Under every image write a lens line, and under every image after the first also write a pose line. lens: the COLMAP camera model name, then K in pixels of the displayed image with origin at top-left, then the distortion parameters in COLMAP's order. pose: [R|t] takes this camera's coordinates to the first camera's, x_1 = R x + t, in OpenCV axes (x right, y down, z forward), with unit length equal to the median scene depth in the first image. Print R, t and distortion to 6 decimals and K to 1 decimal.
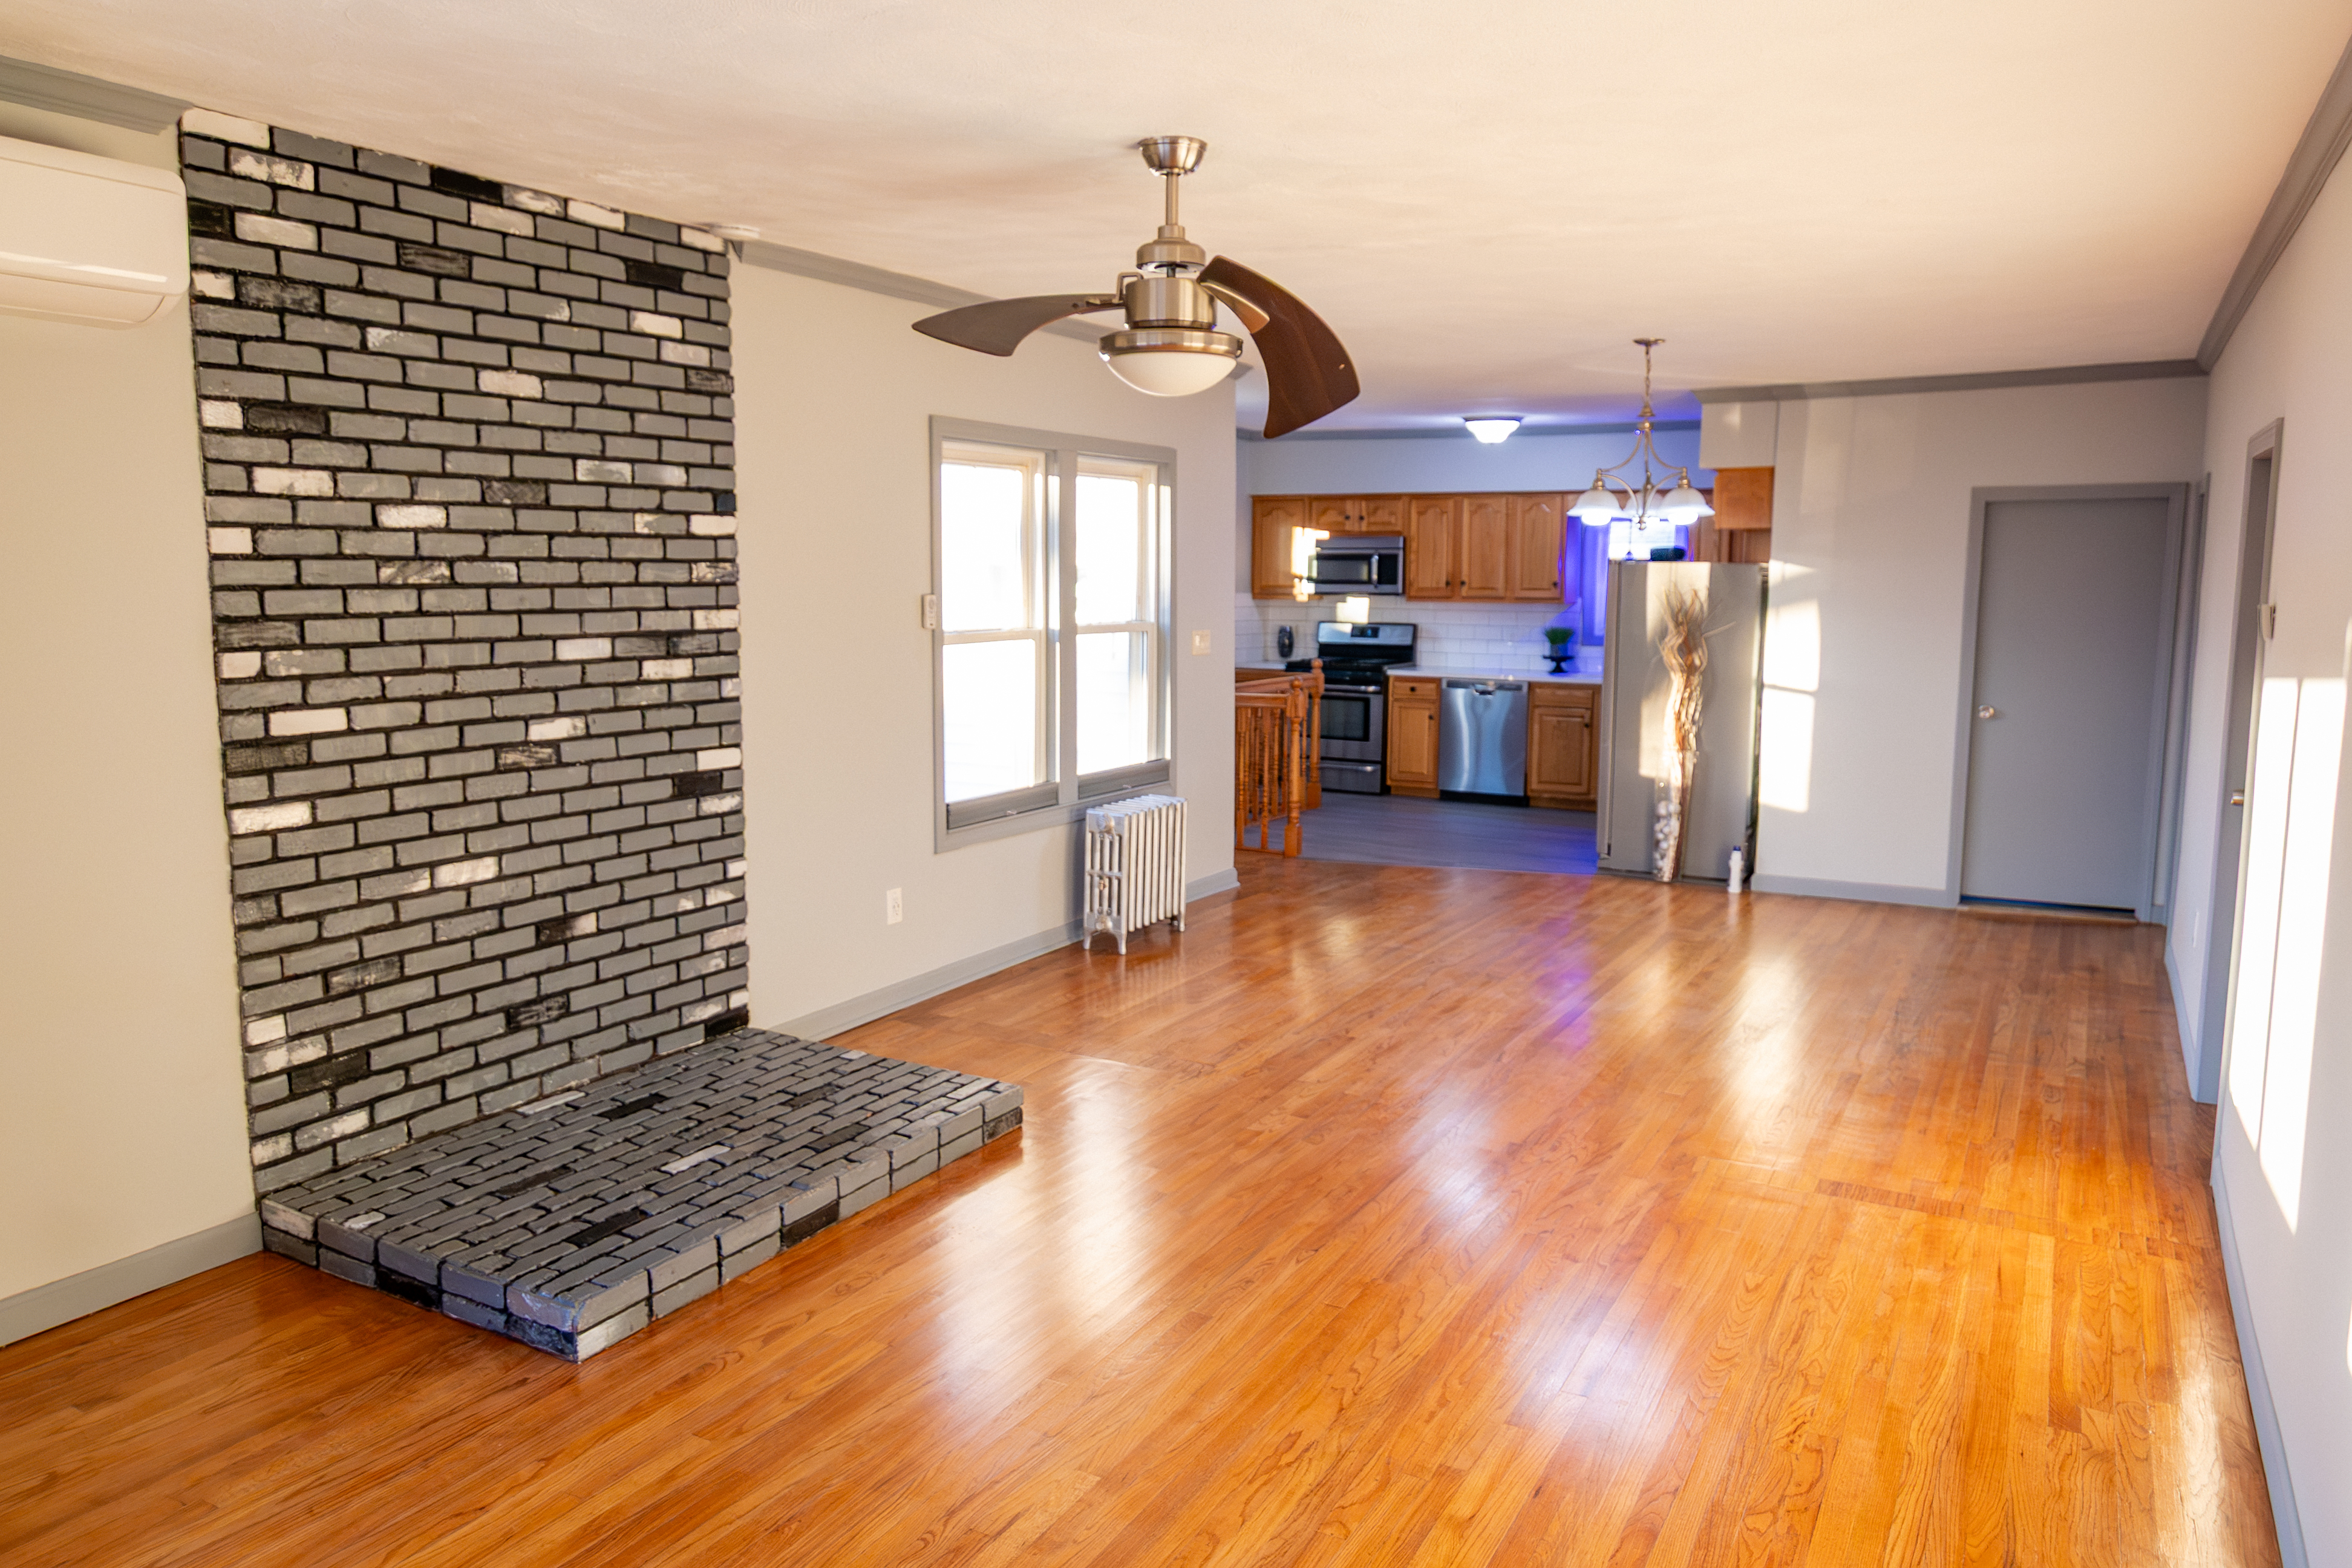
lens RADIAL K [[1682.2, 0, 1168.1], [0, 1682.2, 780.4], [0, 0, 1]] dist [0.000946, 0.007157]
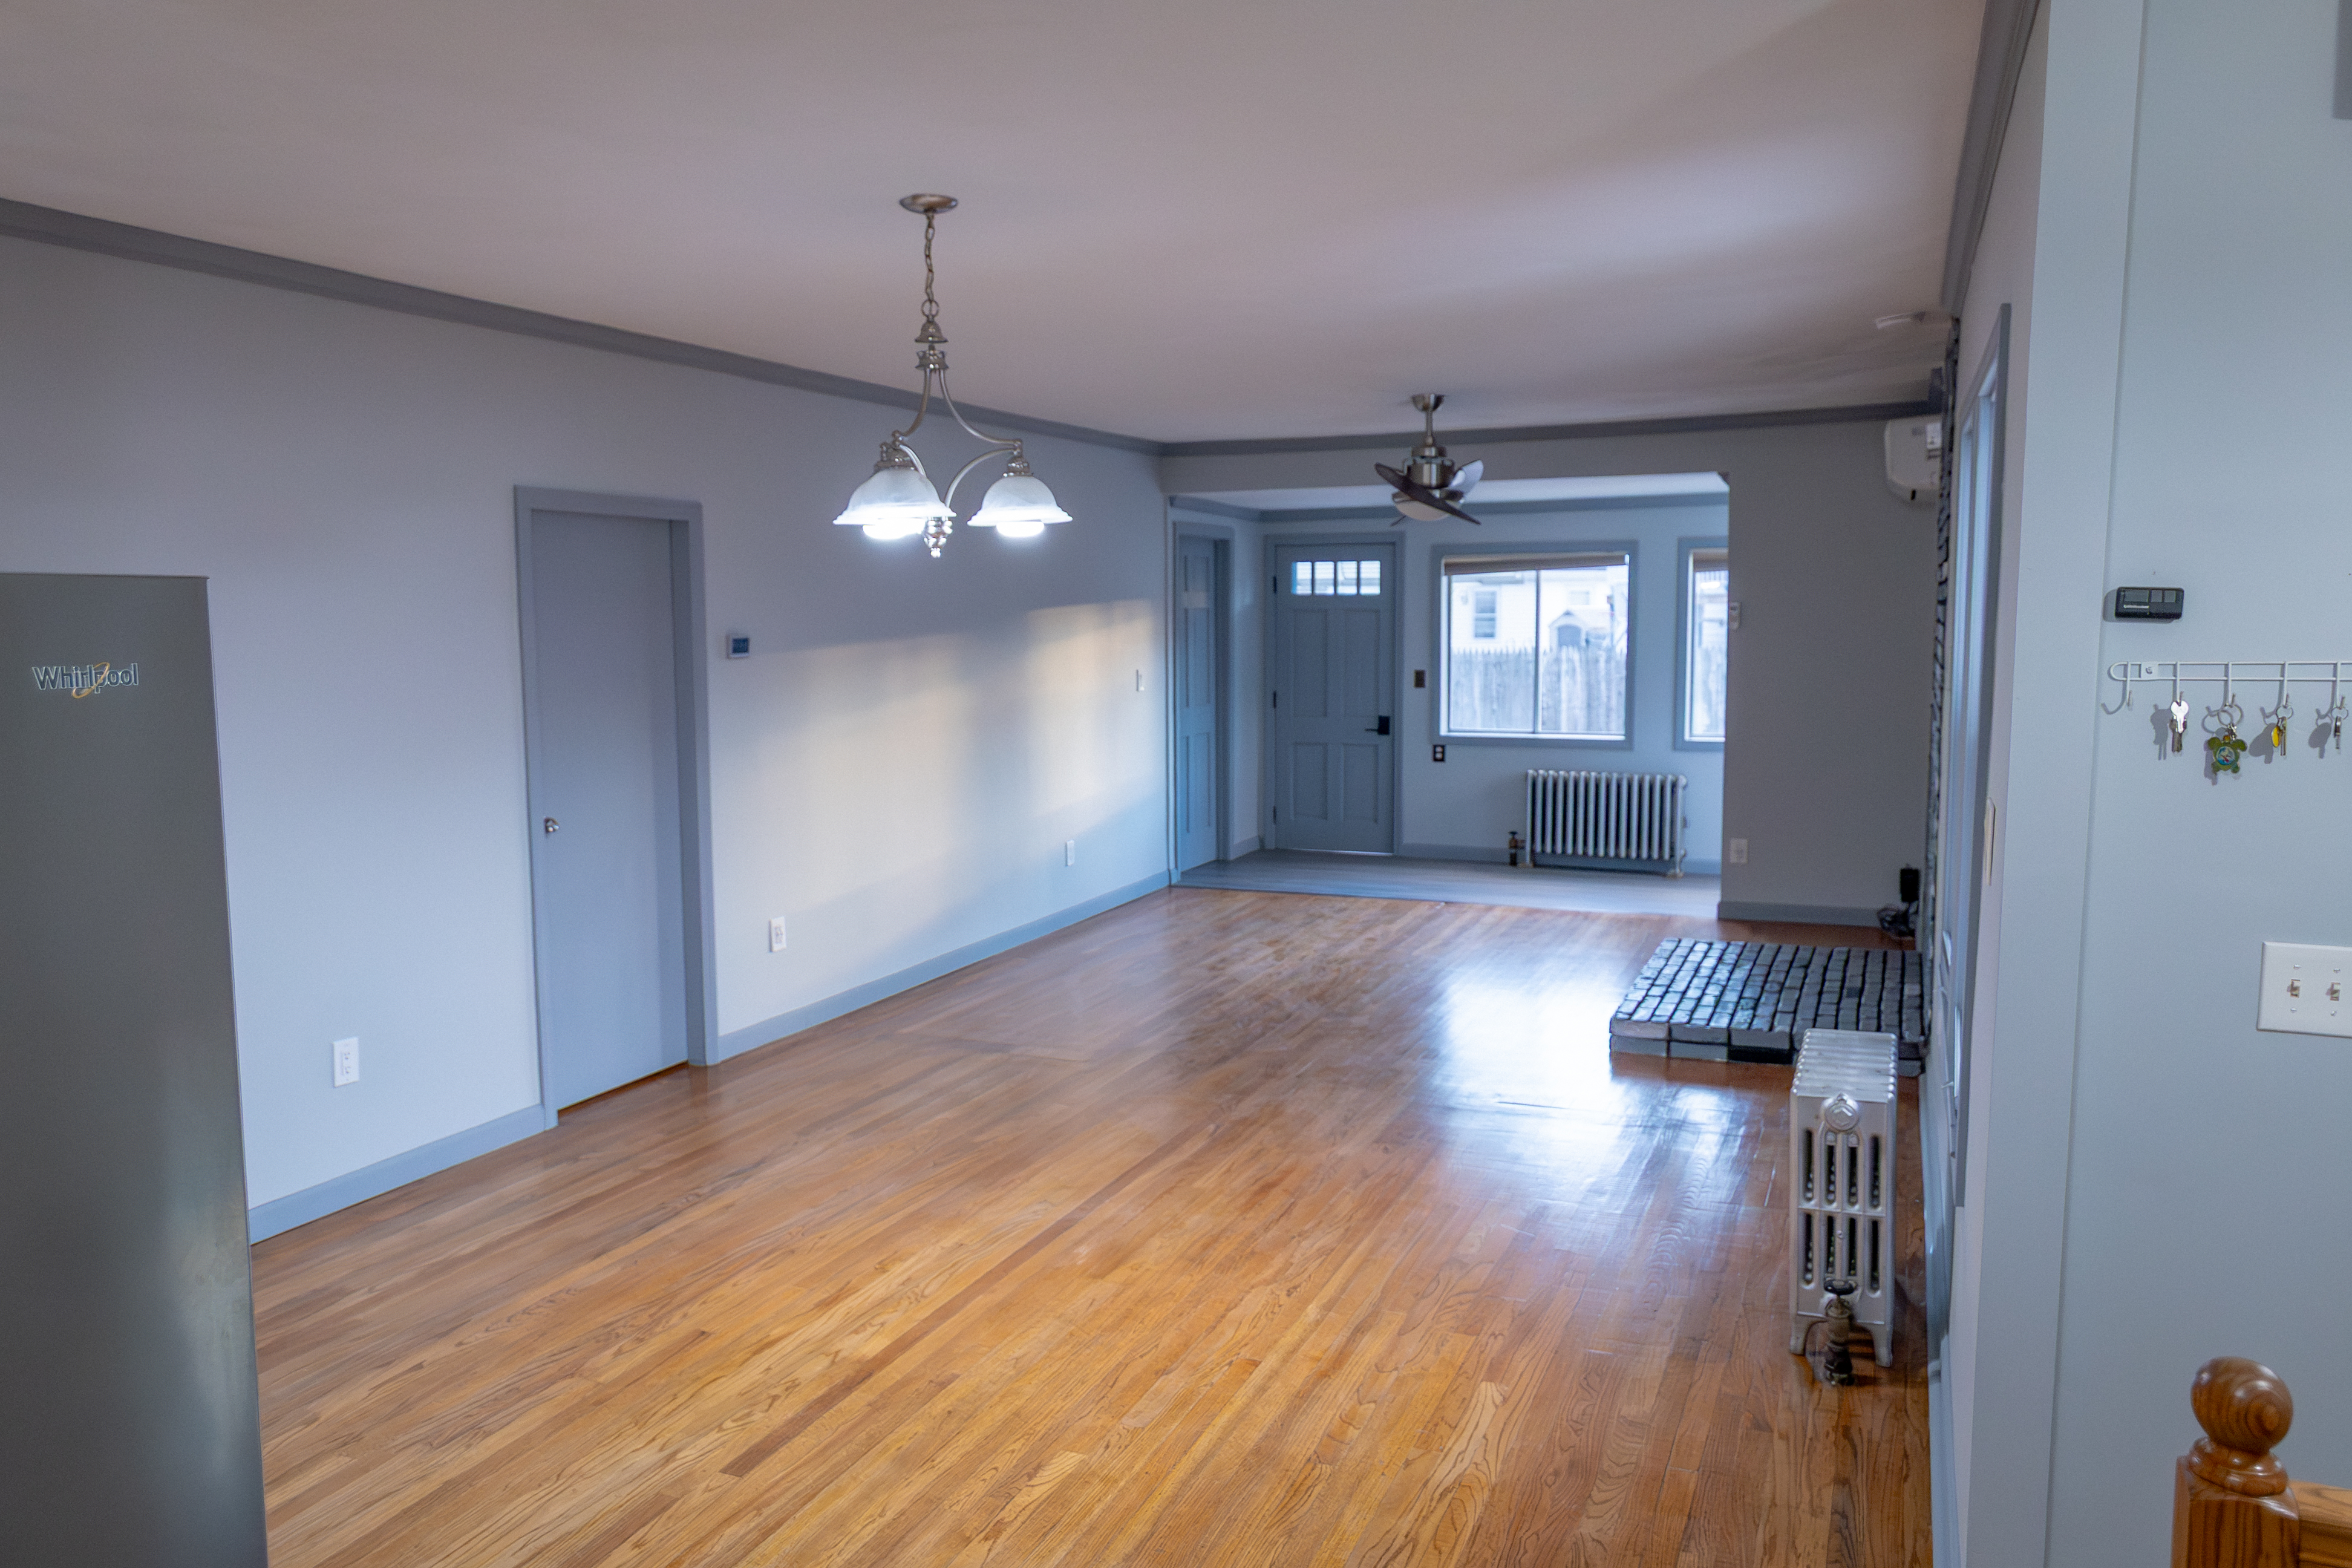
lens RADIAL K [[1682.2, 0, 1168.1], [0, 1682.2, 780.4], [0, 0, 1]] dist [0.000946, 0.007157]
pose [[-0.995556, 0.013705, -0.093170, 0.366491], [-0.007677, 0.974249, 0.225343, -0.277657], [0.093859, 0.225057, -0.969814, 2.200858]]
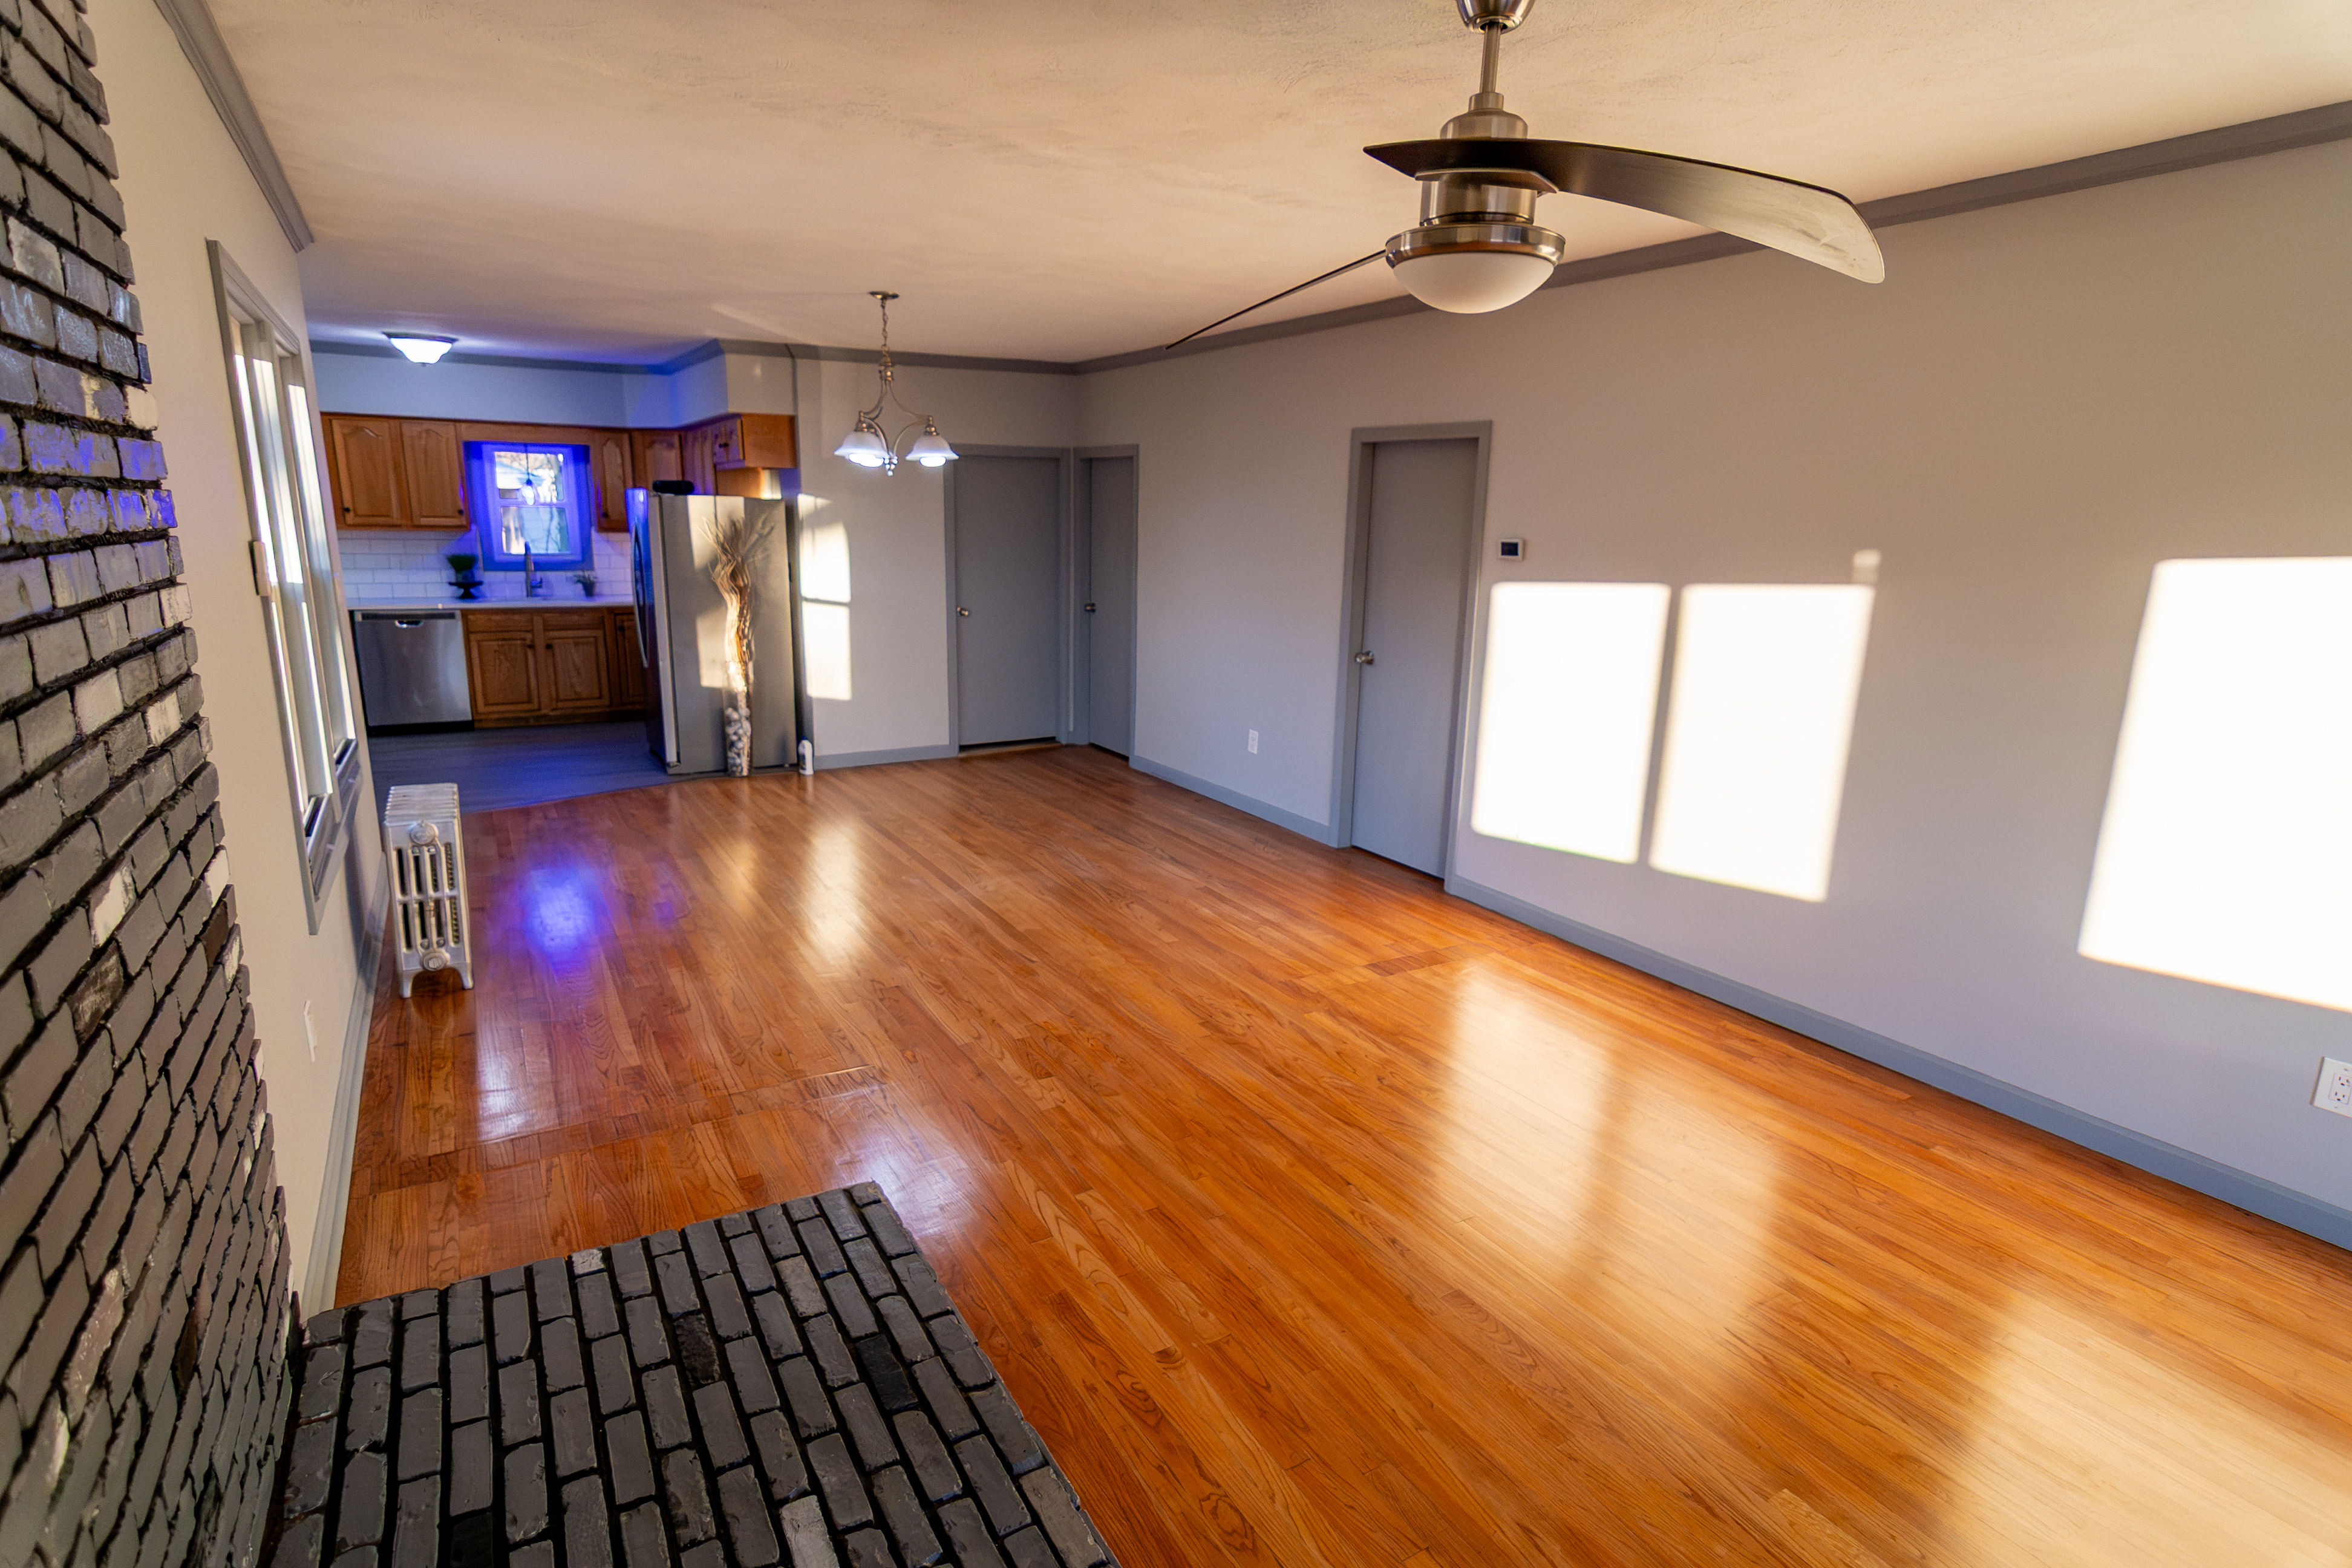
lens RADIAL K [[1182.2, 0, 1170.0], [0, 1182.2, 782.3], [0, 0, 1]] dist [-0.001783, 0.006212]
pose [[0.507010, -0.188390, 0.841100, -0.457053], [0.091442, 0.982072, 0.164844, -0.081004], [-0.857076, -0.006666, 0.515147, 0.613559]]
